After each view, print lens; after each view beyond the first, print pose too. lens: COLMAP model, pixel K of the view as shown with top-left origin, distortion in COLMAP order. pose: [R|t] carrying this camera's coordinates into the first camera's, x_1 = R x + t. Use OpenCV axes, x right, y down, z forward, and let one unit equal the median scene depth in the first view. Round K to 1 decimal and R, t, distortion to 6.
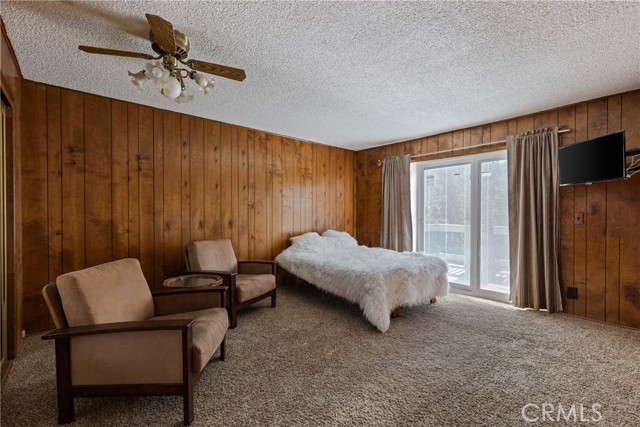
lens RADIAL K [[287.0, 0, 320.6], [0, 287.0, 214.9], [0, 0, 1]] dist [-0.000154, -0.000033]
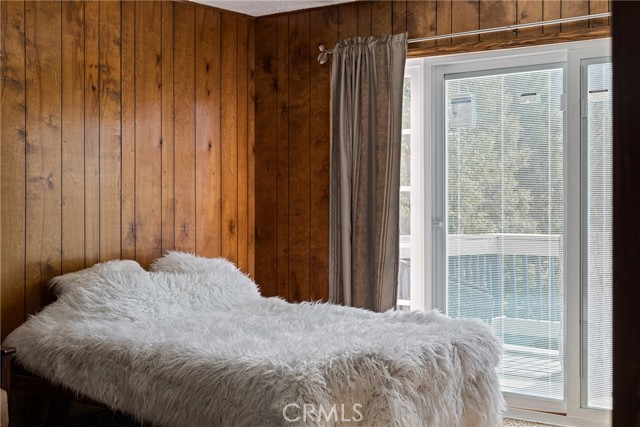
lens RADIAL K [[938.8, 0, 319.5], [0, 938.8, 211.7], [0, 0, 1]] dist [0.027371, 0.000000]
pose [[0.984277, -0.000603, 0.176631, 0.004476], [0.000043, 0.999995, 0.003172, 0.002453], [-0.176632, -0.003115, 0.984272, -0.112145]]
